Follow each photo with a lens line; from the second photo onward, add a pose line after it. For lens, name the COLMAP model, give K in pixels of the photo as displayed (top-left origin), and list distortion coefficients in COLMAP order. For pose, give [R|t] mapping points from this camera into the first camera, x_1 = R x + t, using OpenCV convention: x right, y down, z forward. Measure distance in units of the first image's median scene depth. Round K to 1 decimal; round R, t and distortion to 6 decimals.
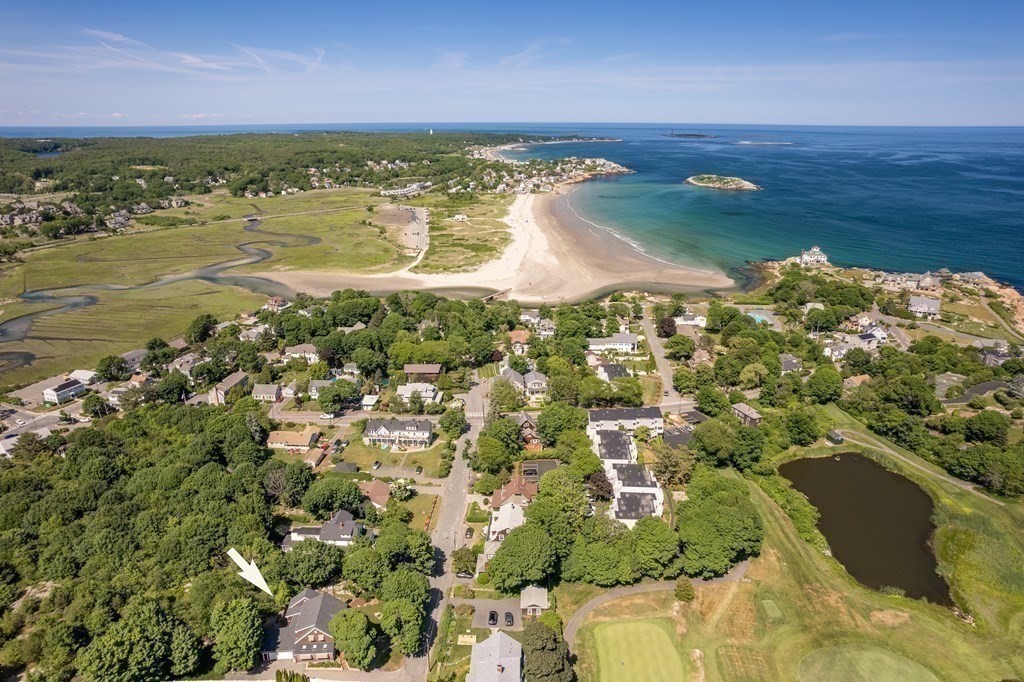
lens RADIAL K [[676.4, 0, 512.0], [0, 676.4, 341.0], [0, 0, 1]] dist [-0.079806, 0.082425]
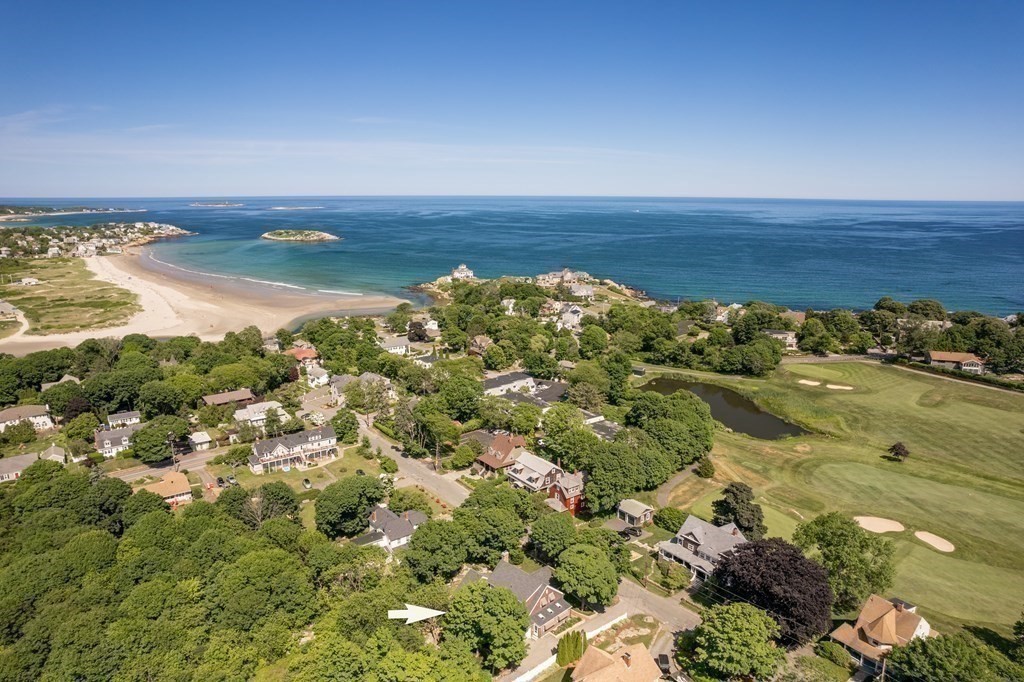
lens RADIAL K [[676.4, 0, 512.0], [0, 676.4, 341.0], [0, 0, 1]] dist [-0.079806, 0.082425]
pose [[0.762026, -0.136394, 0.633019, -0.470838], [0.205277, 0.978028, -0.036380, 0.093292], [-0.614148, 0.157666, 0.773281, 0.200705]]
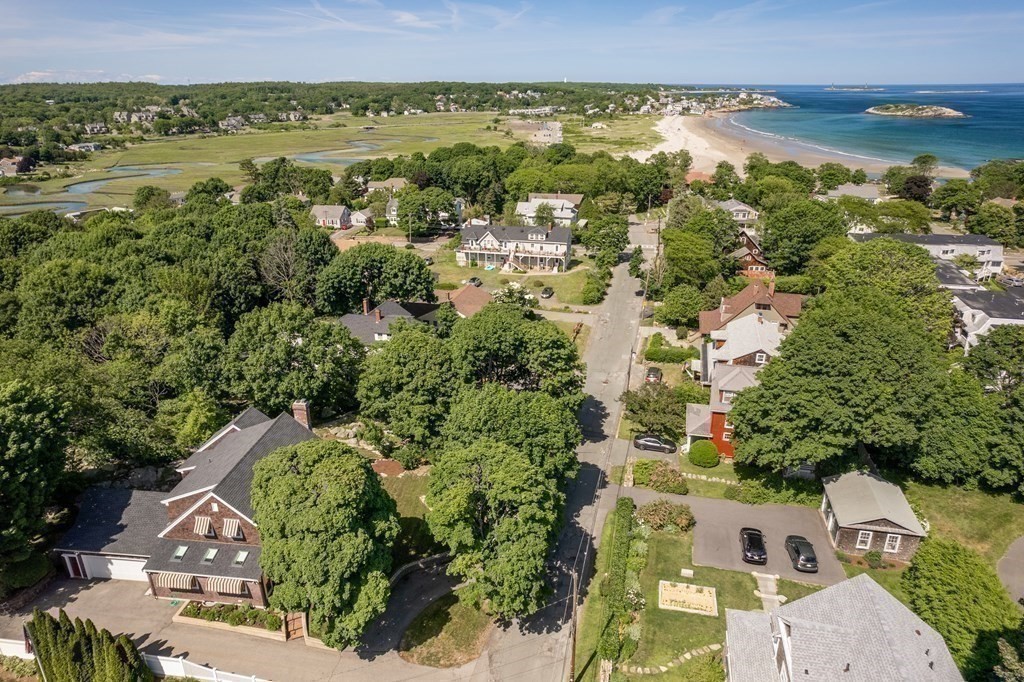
lens RADIAL K [[676.4, 0, 512.0], [0, 676.4, 341.0], [0, 0, 1]] dist [-0.079806, 0.082425]
pose [[0.982748, 0.066858, -0.172440, -0.064338], [-0.060831, 0.997346, 0.040006, 0.197921], [0.174658, -0.028826, 0.984207, 0.420741]]
